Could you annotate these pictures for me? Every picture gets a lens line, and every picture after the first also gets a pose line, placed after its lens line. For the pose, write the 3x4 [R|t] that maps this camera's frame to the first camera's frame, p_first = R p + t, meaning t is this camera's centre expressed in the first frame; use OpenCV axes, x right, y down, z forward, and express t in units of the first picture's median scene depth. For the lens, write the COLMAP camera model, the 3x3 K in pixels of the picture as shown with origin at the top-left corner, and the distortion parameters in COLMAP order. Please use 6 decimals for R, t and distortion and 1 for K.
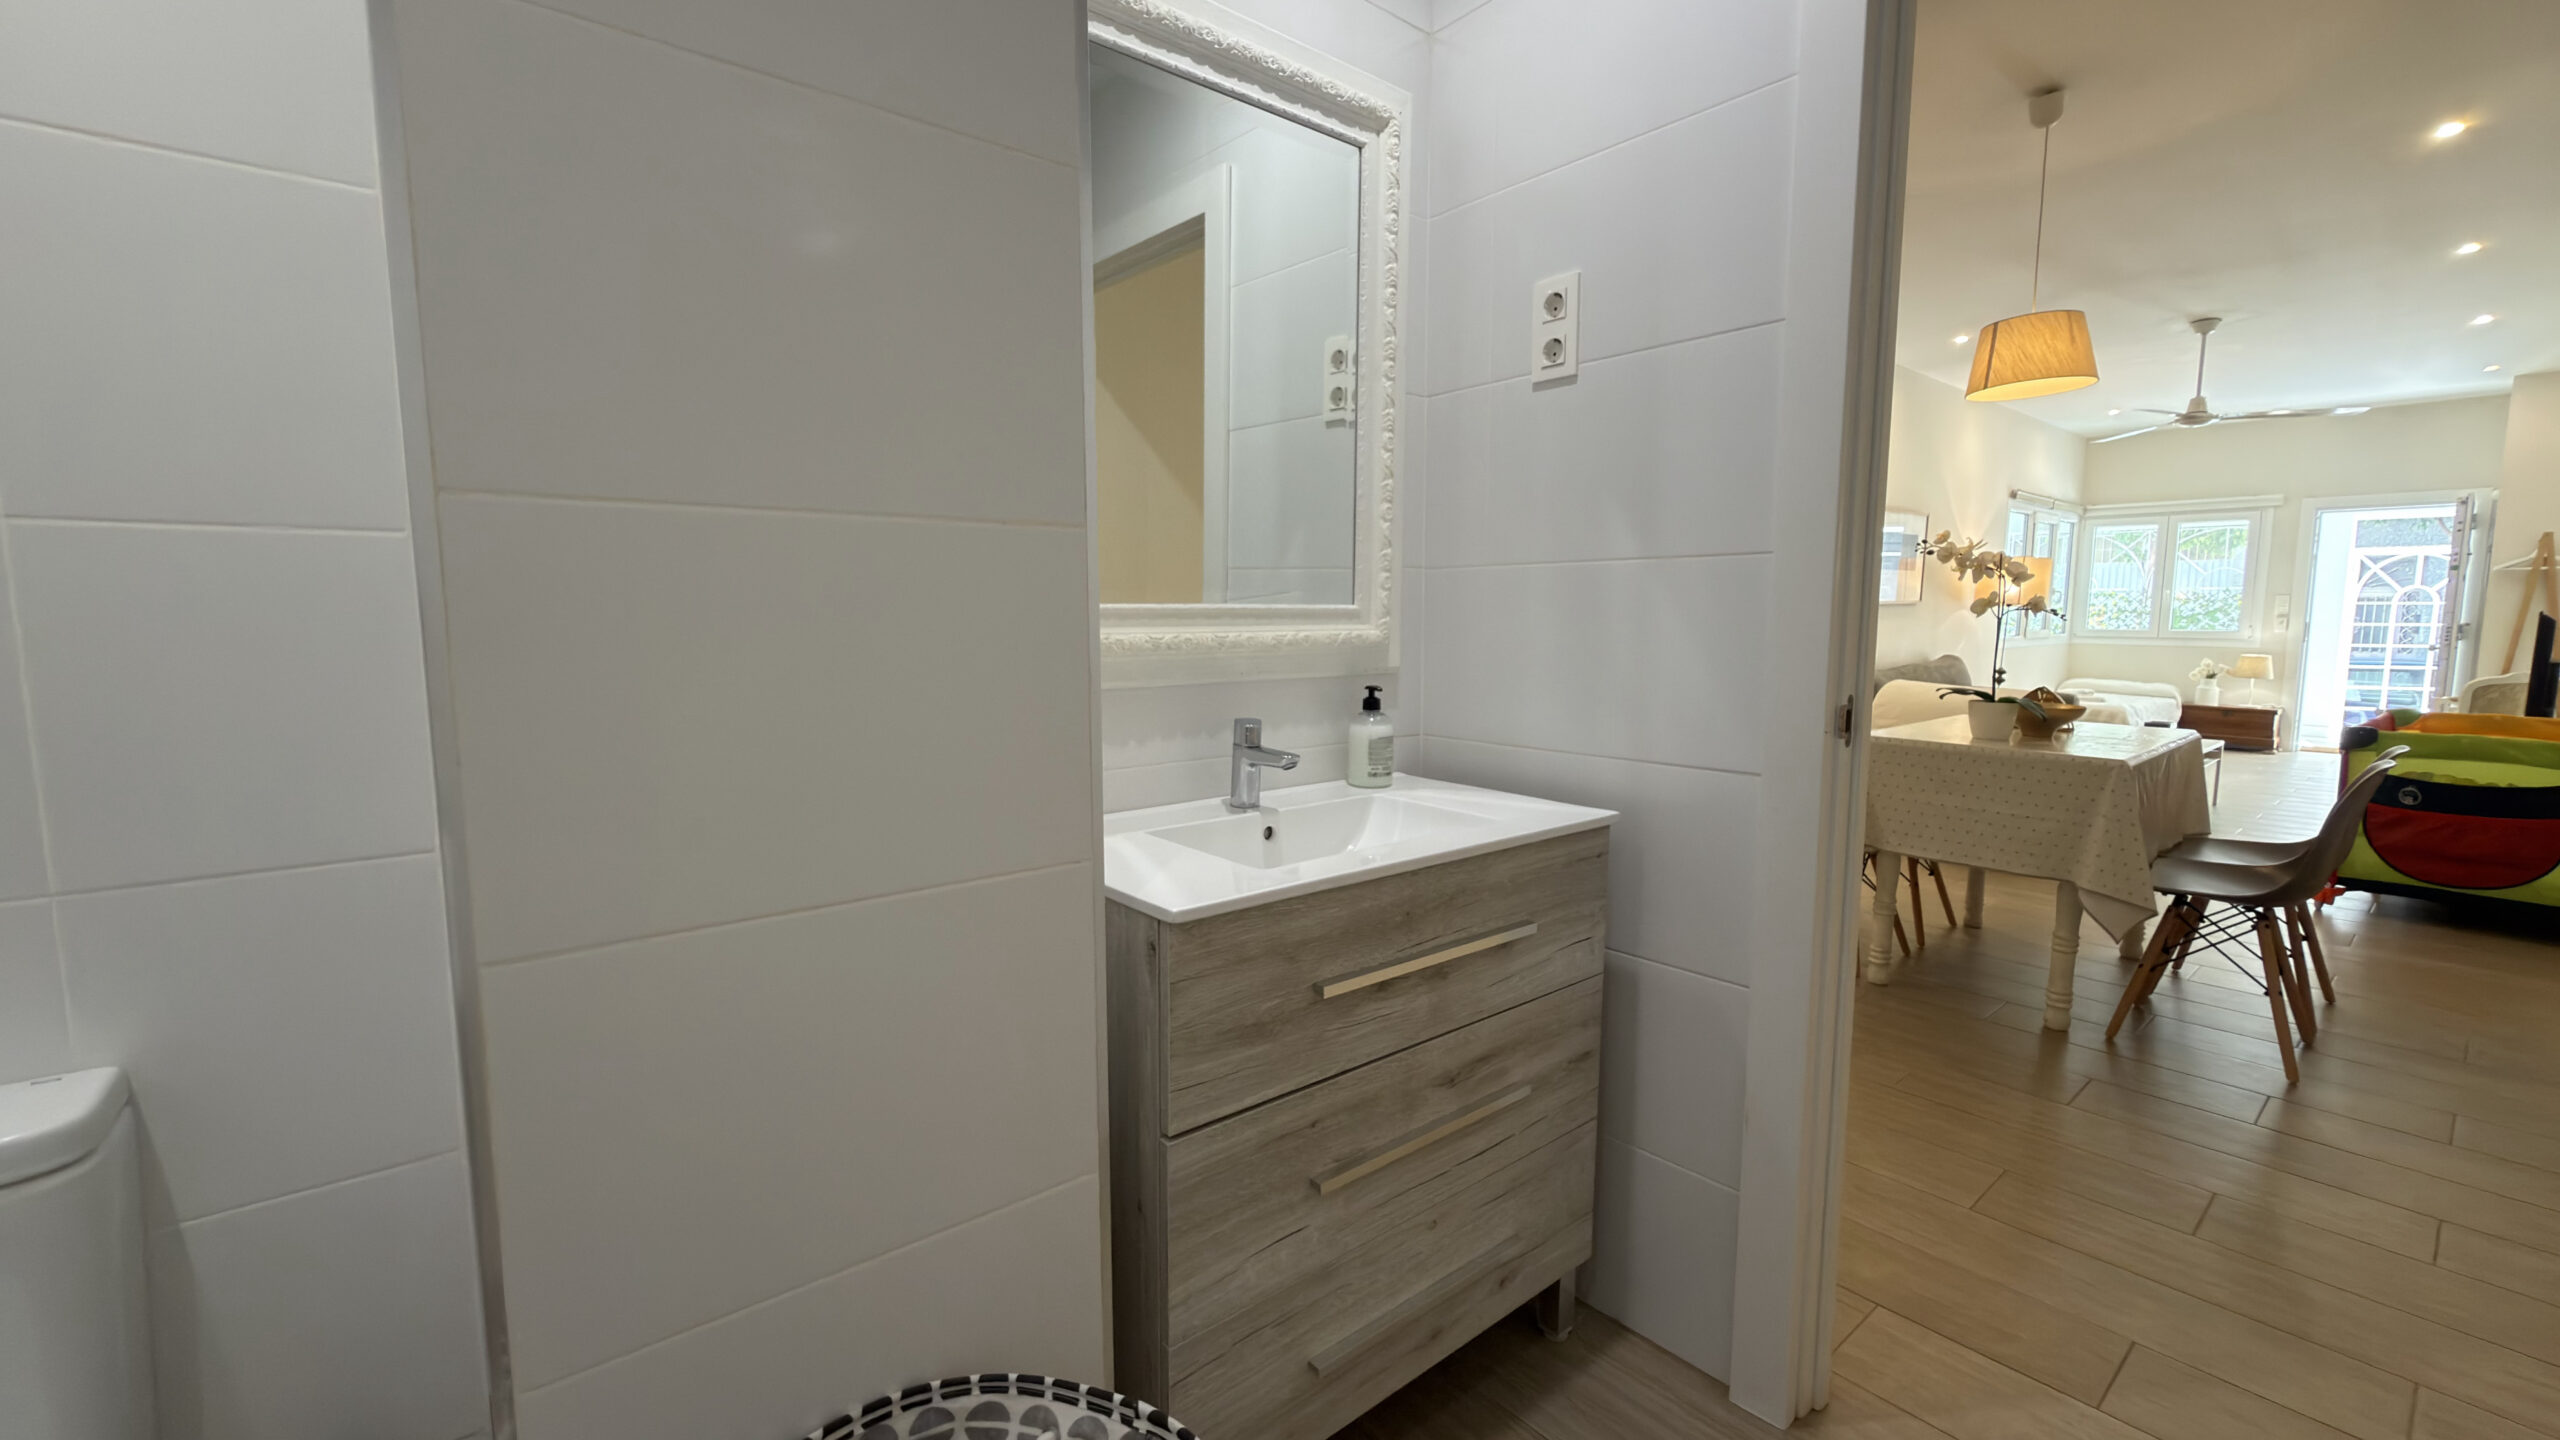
lens RADIAL K [[1024.3, 0, 1278.3], [0, 1024.3, 718.1], [0, 0, 1]] dist [0.001731, 0.000252]
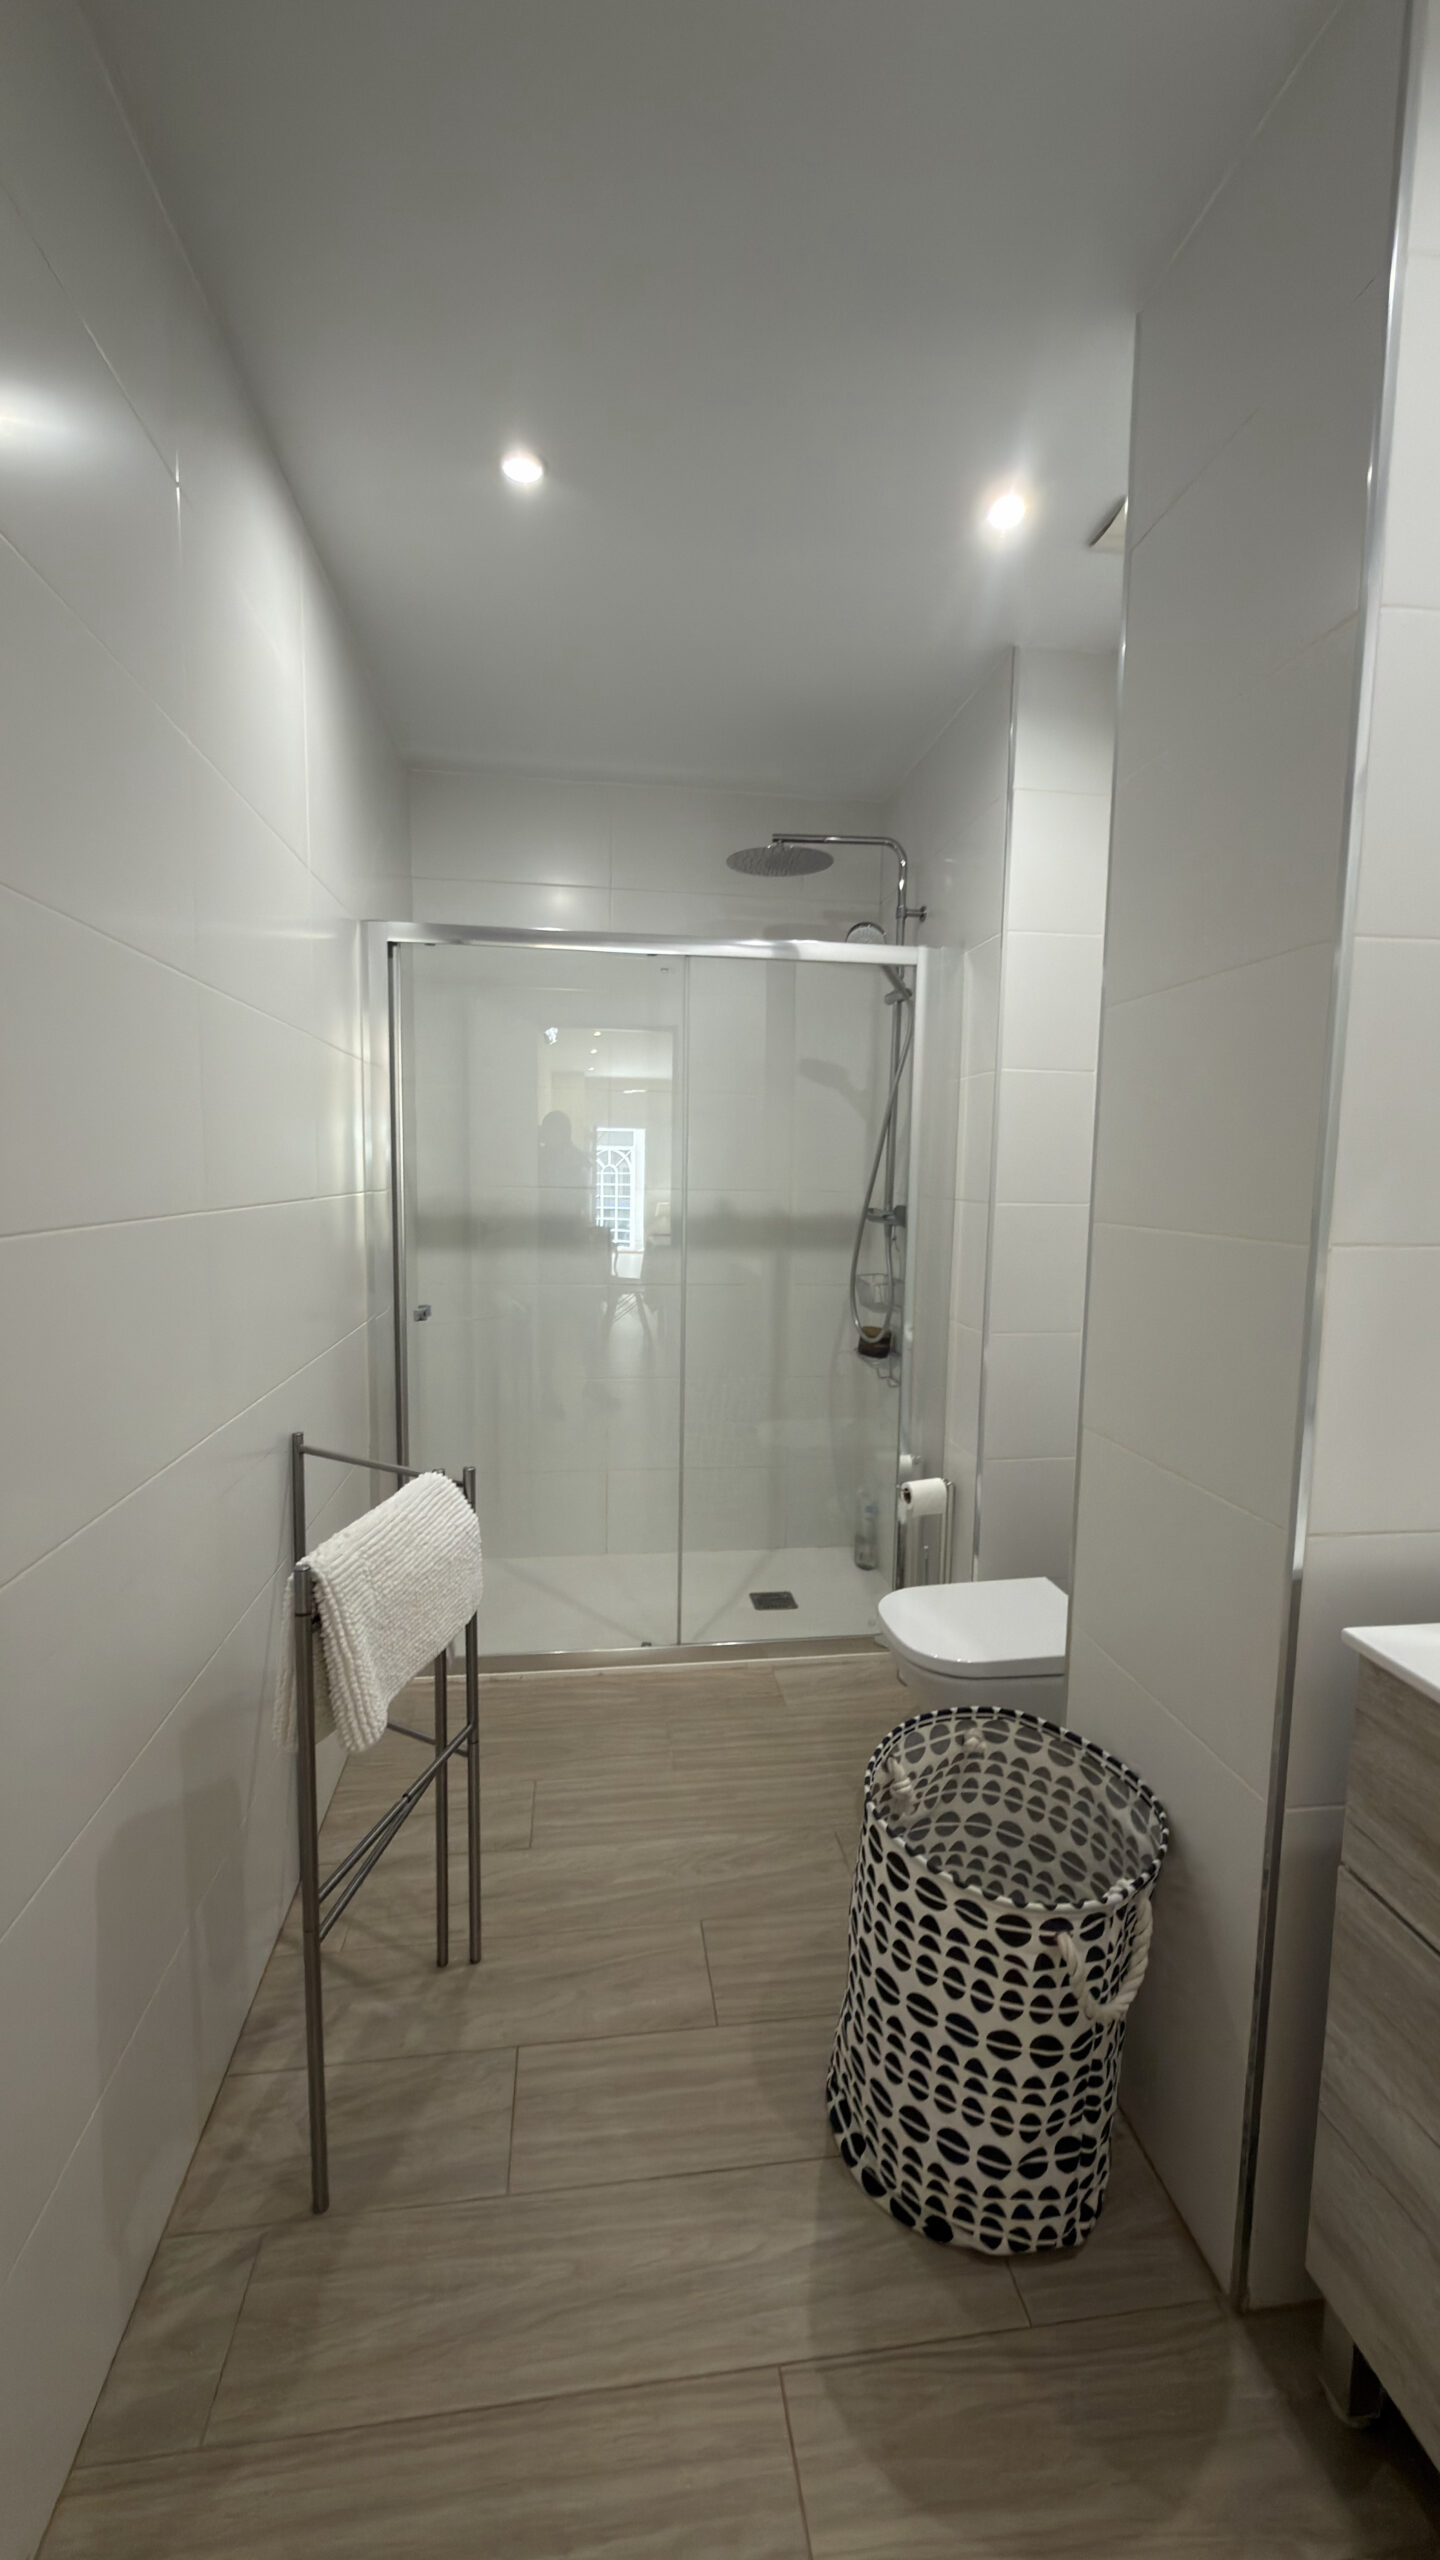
lens RADIAL K [[1028.5, 0, 720.0], [0, 1028.5, 1280.0], [0, 0, 1]] dist [0.002264, 0.000286]
pose [[-0.525922, 0.082411, -0.846531, 0.686539], [-0.103962, 0.981603, 0.160148, -0.159234], [0.844155, 0.172232, -0.507679, 0.627299]]
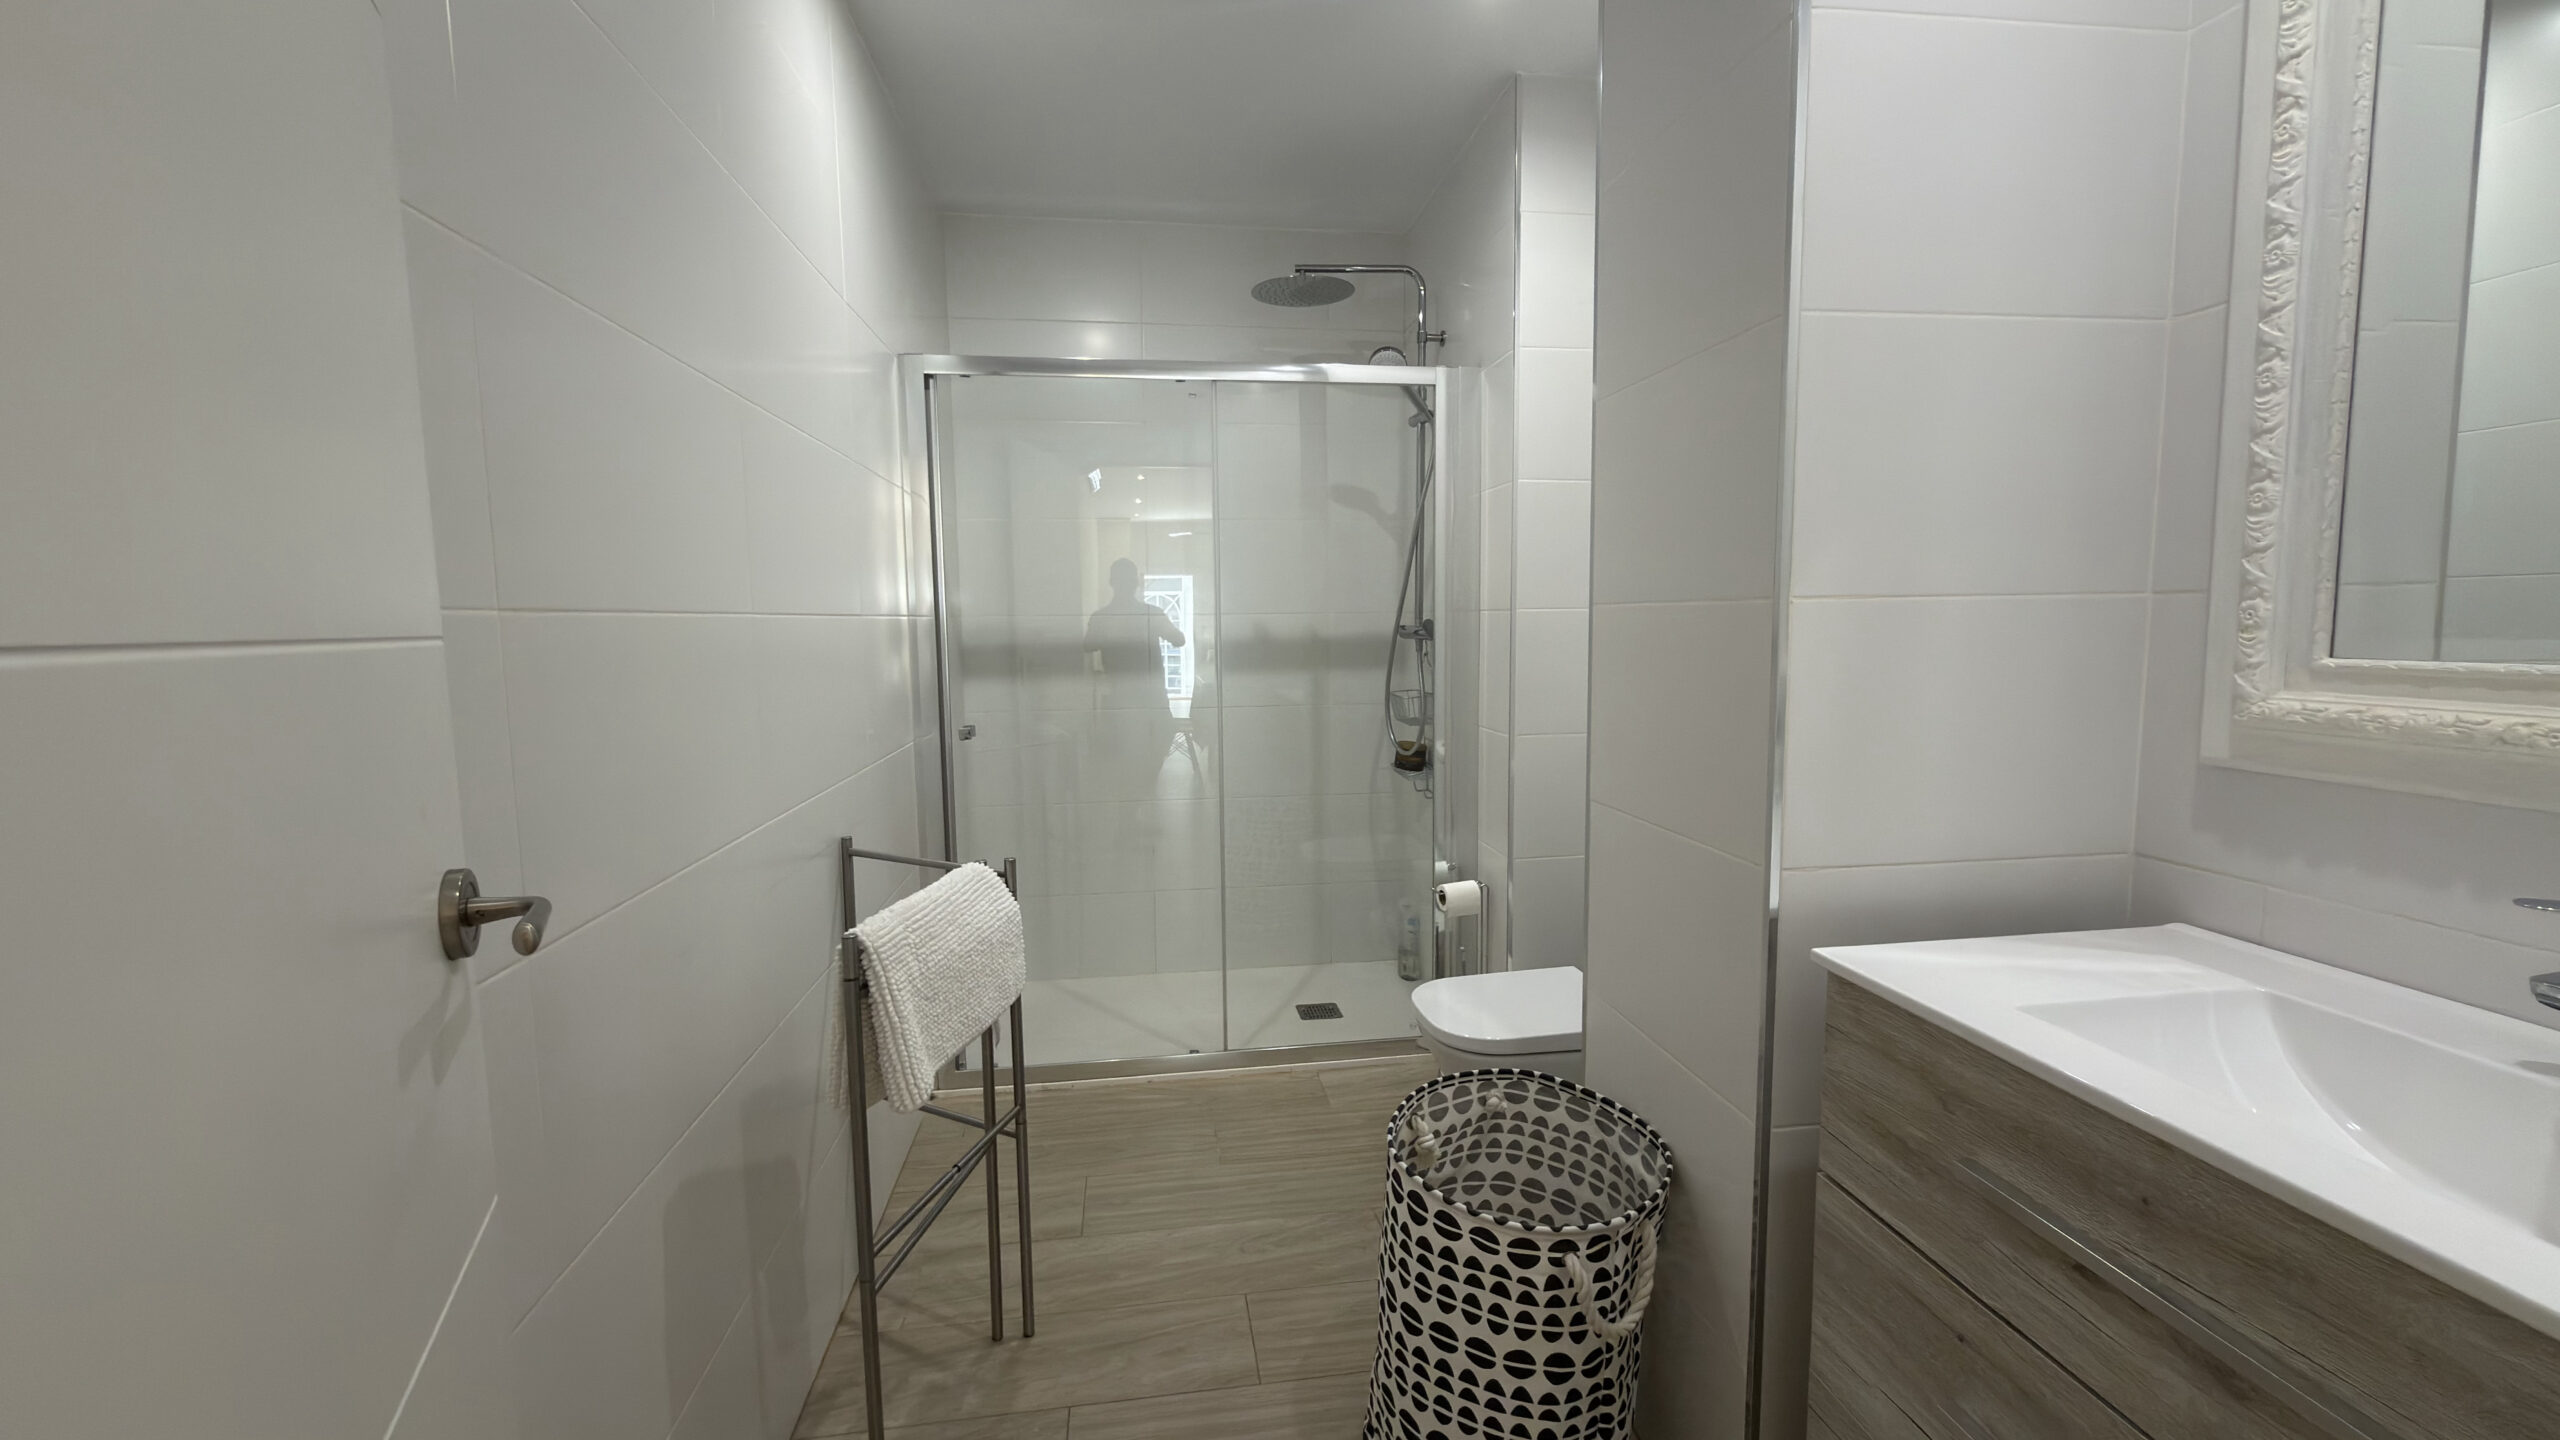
lens RADIAL K [[1024.3, 0, 1278.3], [0, 1024.3, 718.1], [0, 0, 1]] dist [0.001731, 0.000252]
pose [[-0.519613, 0.088598, -0.849795, 0.718661], [-0.077704, 0.985587, 0.150268, -0.111589], [0.850861, 0.144113, -0.505240, 0.689484]]
